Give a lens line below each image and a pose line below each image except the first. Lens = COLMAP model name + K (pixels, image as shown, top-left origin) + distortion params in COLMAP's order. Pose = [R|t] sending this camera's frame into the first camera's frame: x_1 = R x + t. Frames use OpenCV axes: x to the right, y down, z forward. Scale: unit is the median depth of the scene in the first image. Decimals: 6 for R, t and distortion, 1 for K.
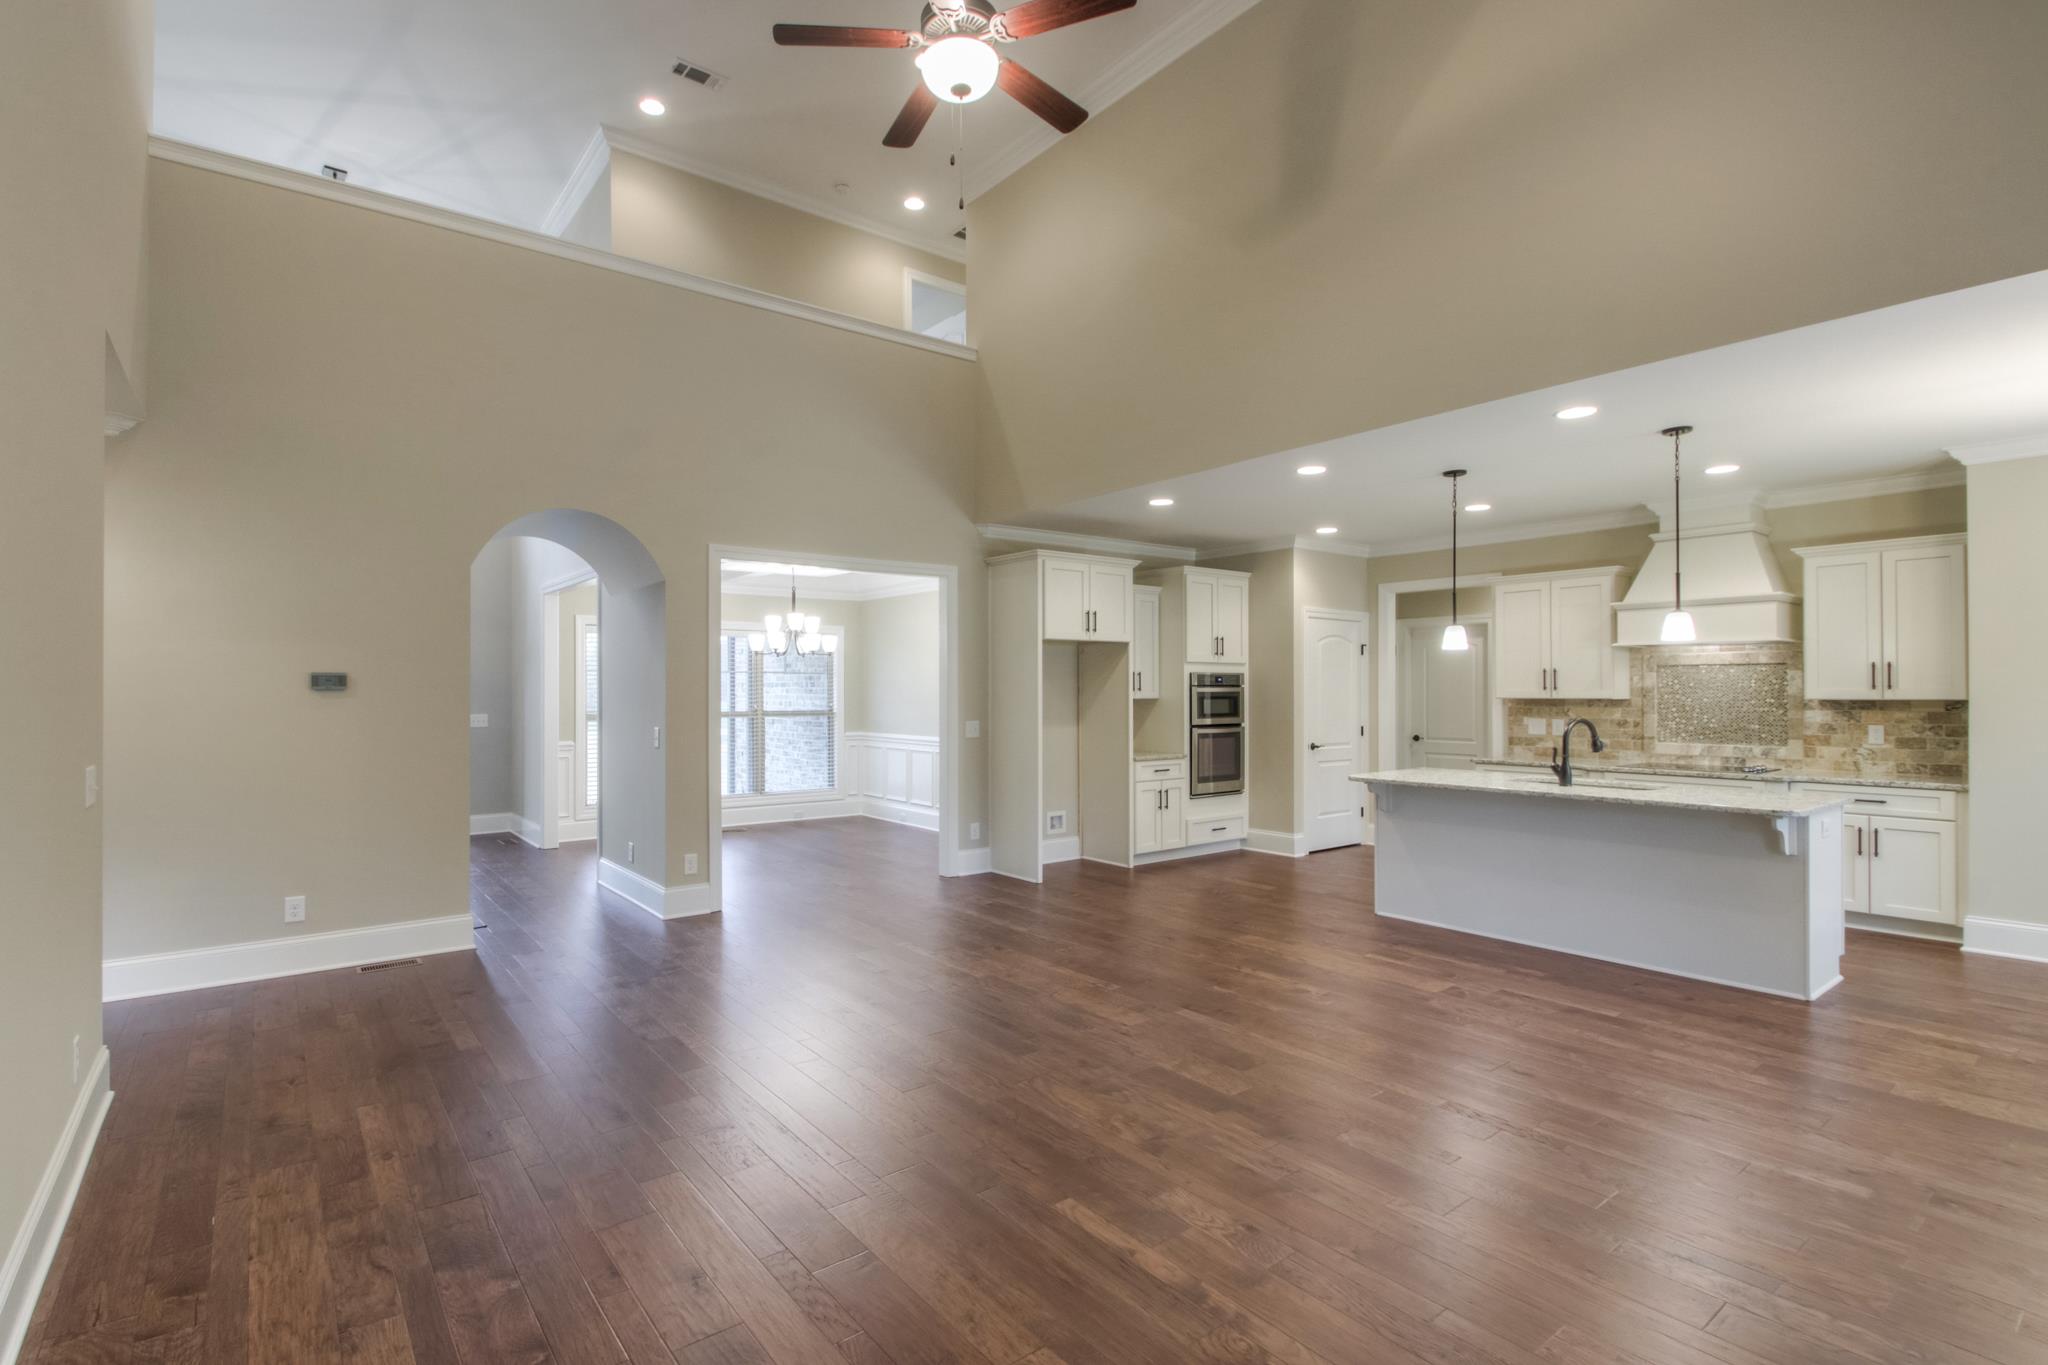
lens RADIAL K [[964.4, 0, 998.3], [0, 964.4, 689.3], [0, 0, 1]] dist [0.030618, -0.025614]
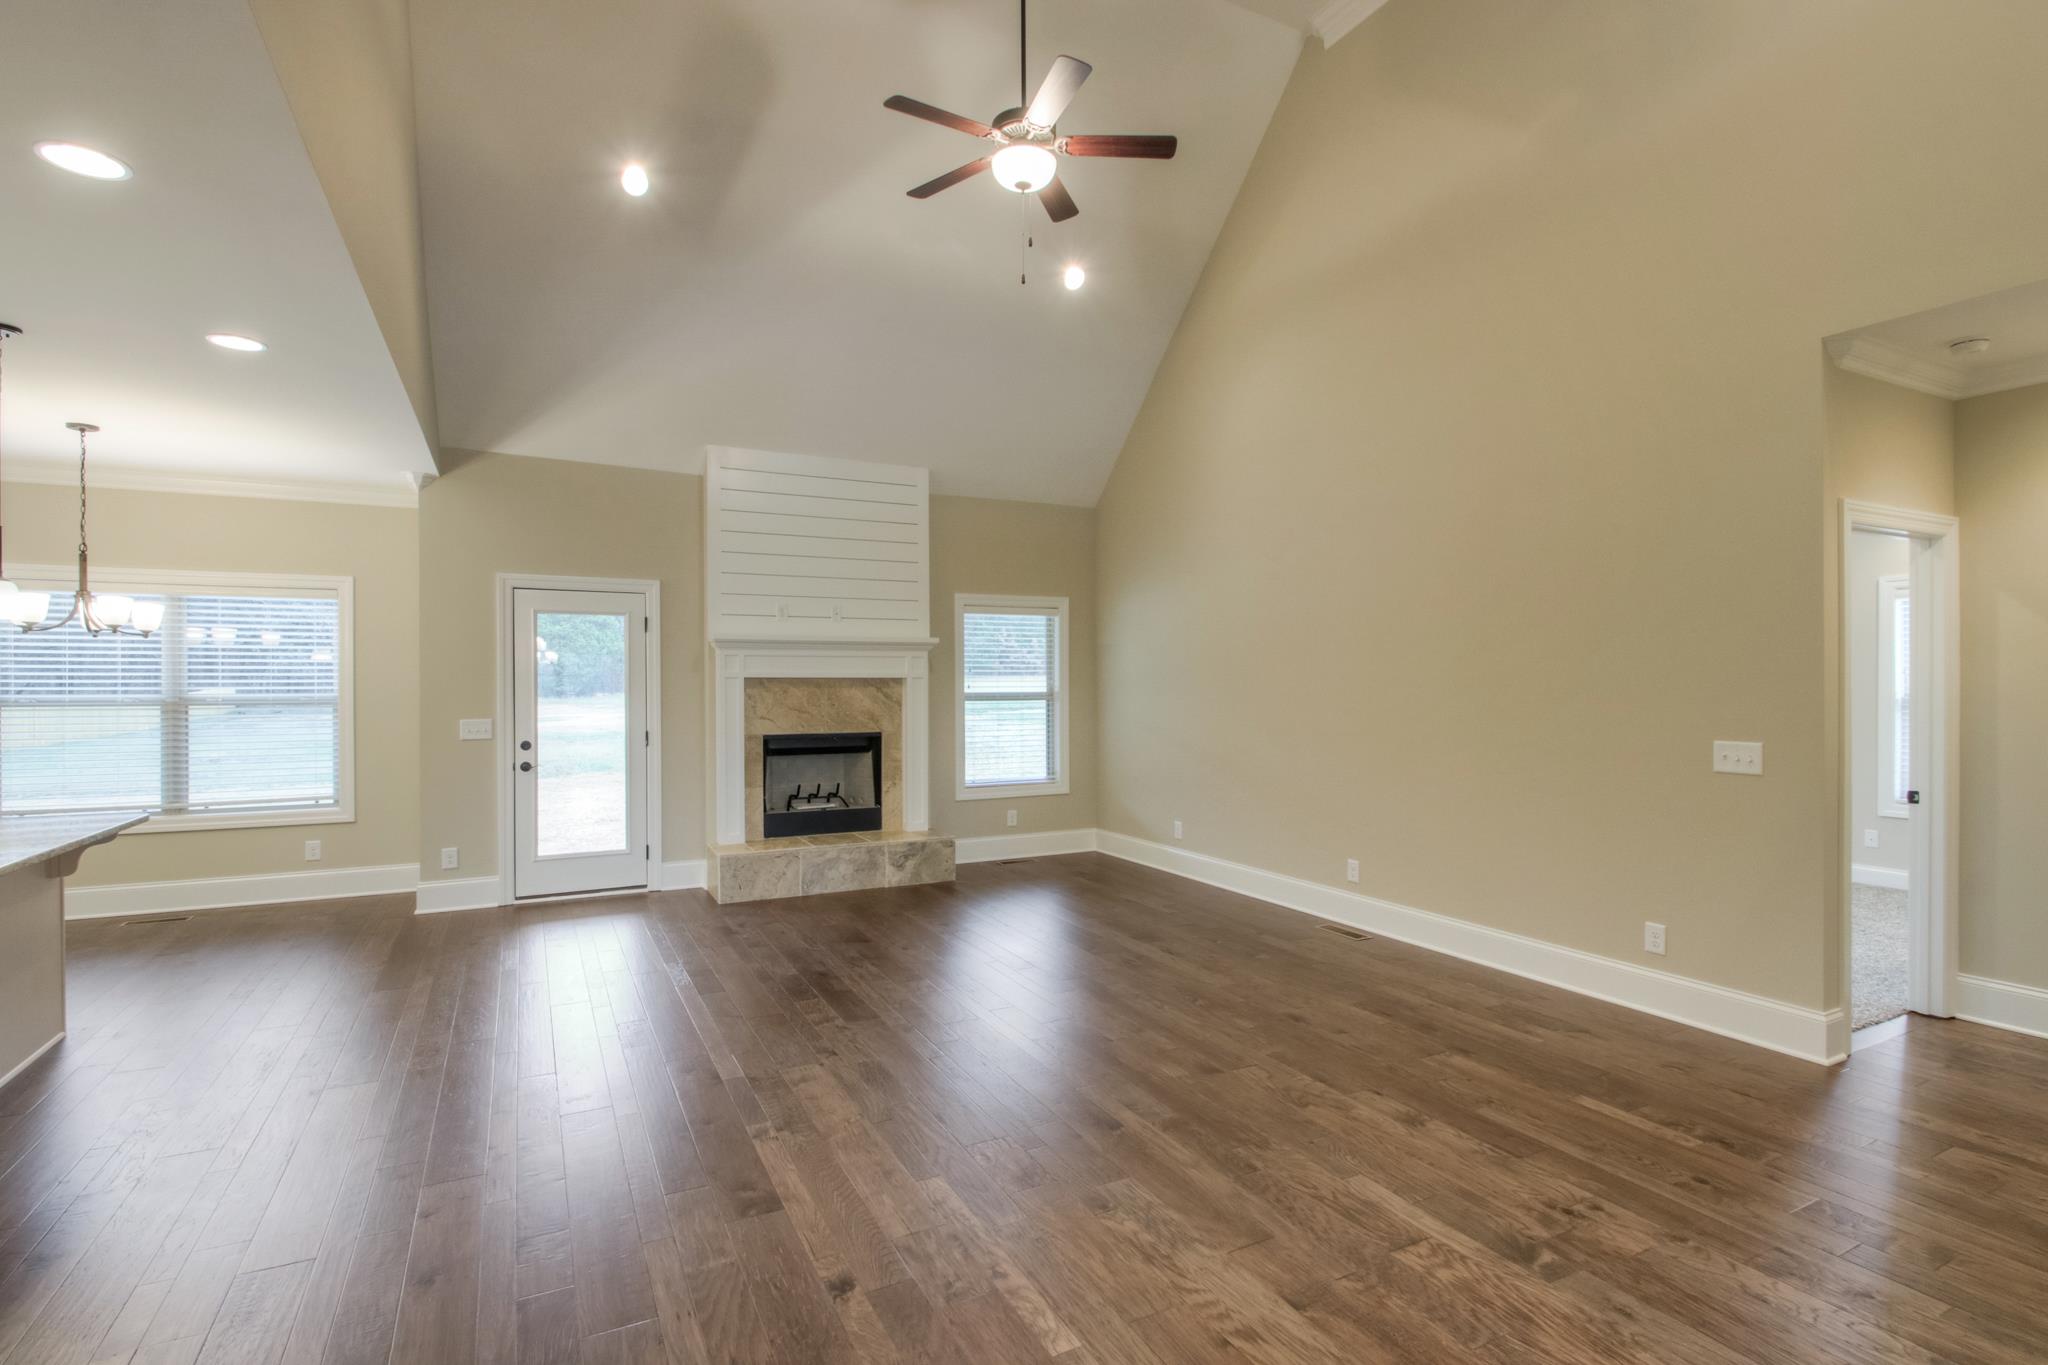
lens RADIAL K [[957.6, 0, 999.3], [0, 957.6, 686.4], [0, 0, 1]] dist [0.021016, -0.017202]
pose [[-0.981822, 0.004153, 0.189759, -0.129889], [0.004904, 0.999982, 0.003488, -0.000036], [-0.189741, 0.004355, -0.981825, 1.210047]]
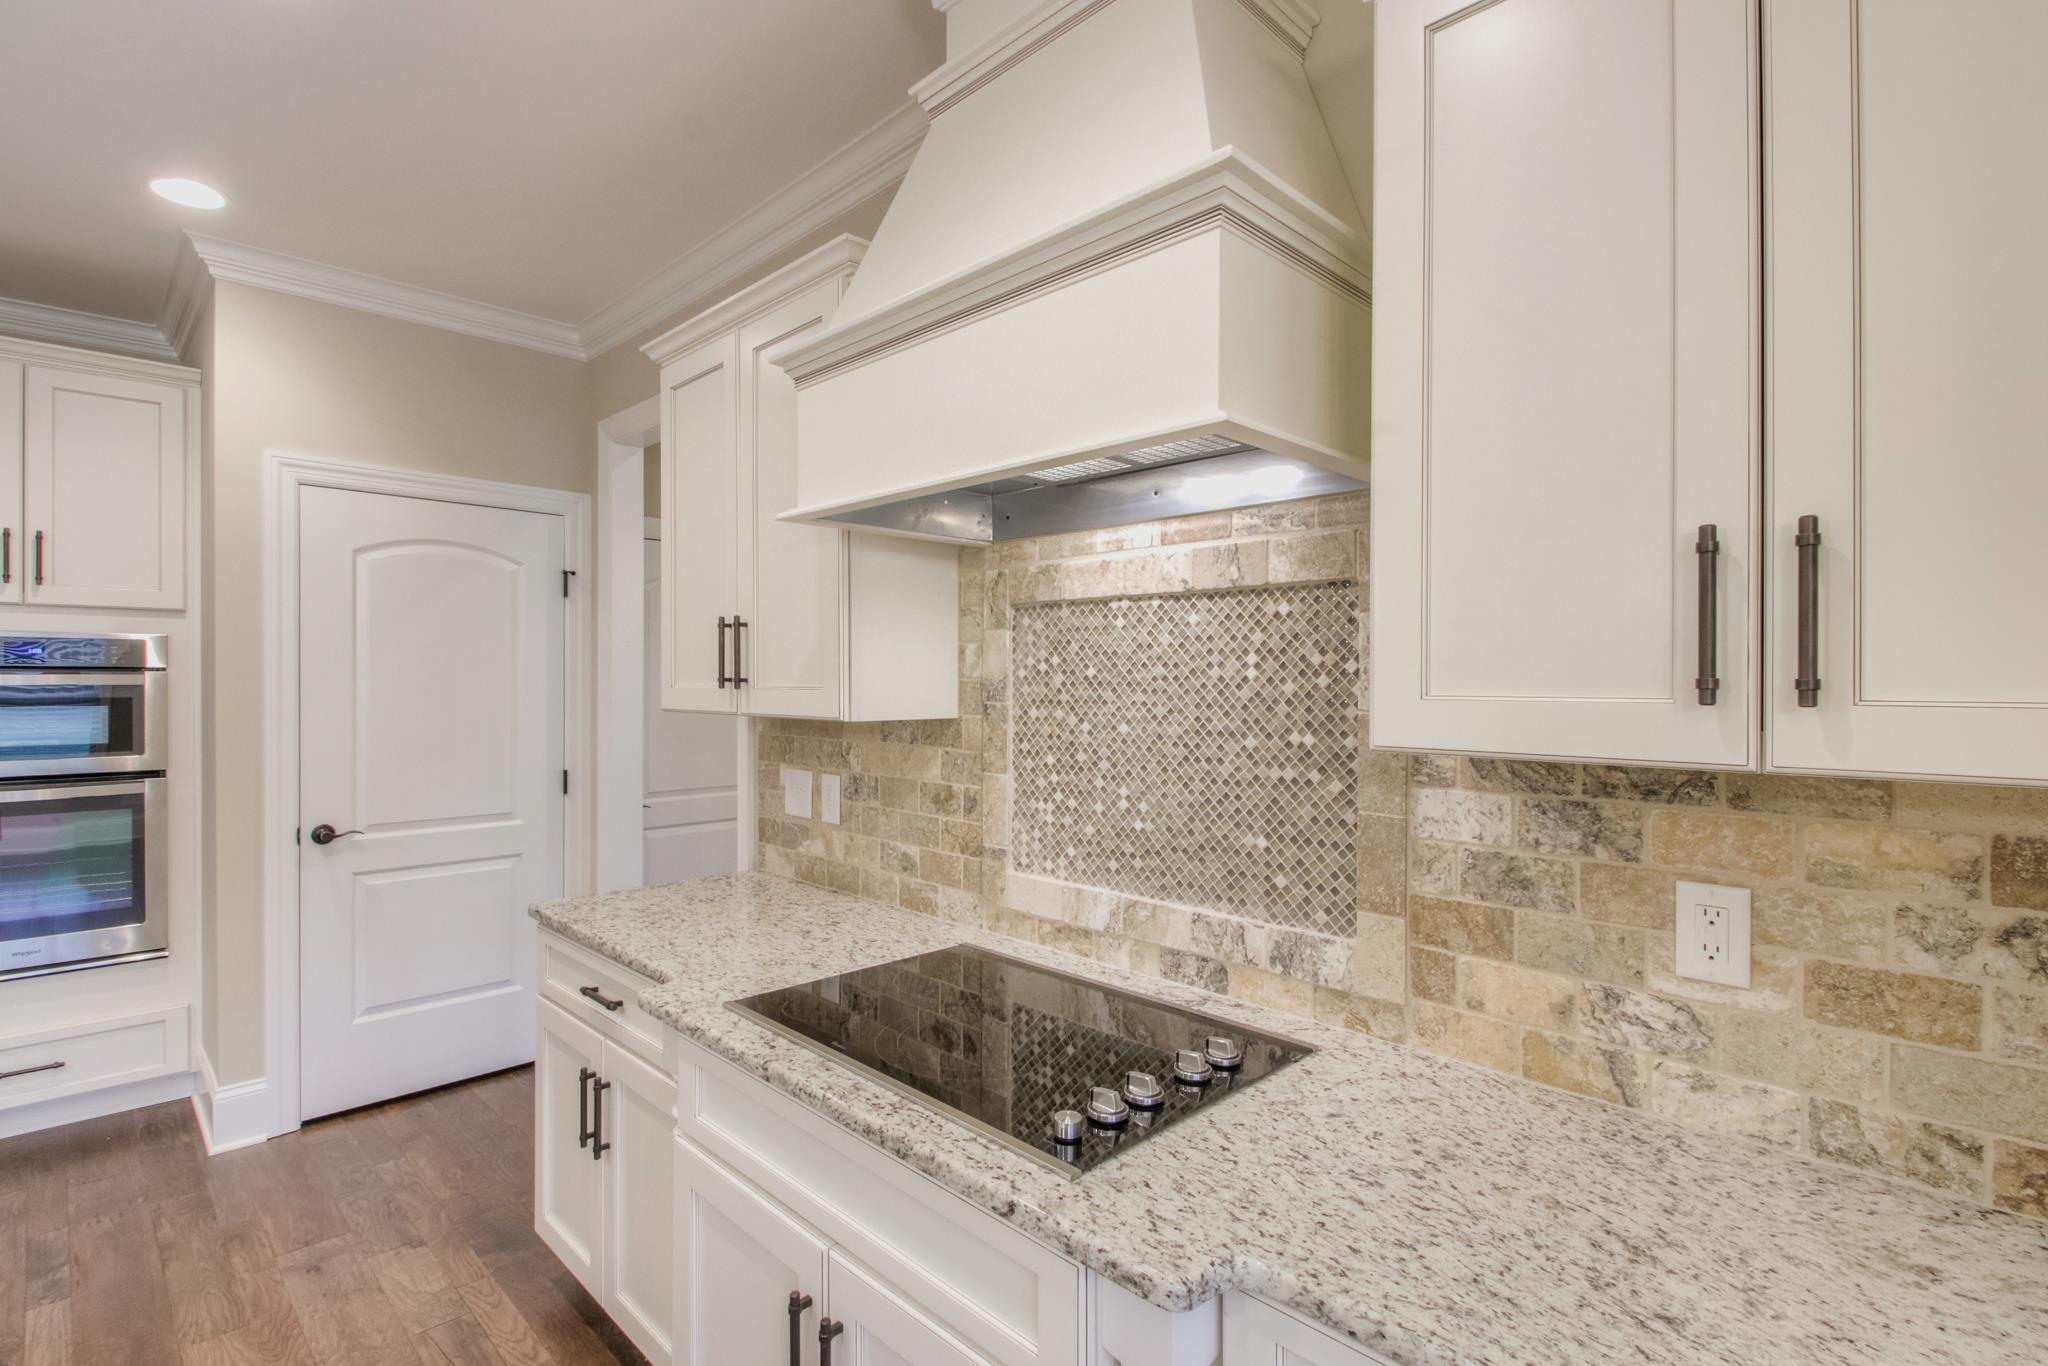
lens RADIAL K [[970.3, 0, 998.9], [0, 970.3, 681.2], [0, 0, 1]] dist [0.007006, -0.009420]
pose [[0.992724, 0.004813, 0.120315, 0.716229], [-0.005340, 0.999978, 0.004058, -0.003503], [-0.120292, -0.004671, 0.992728, 0.799840]]
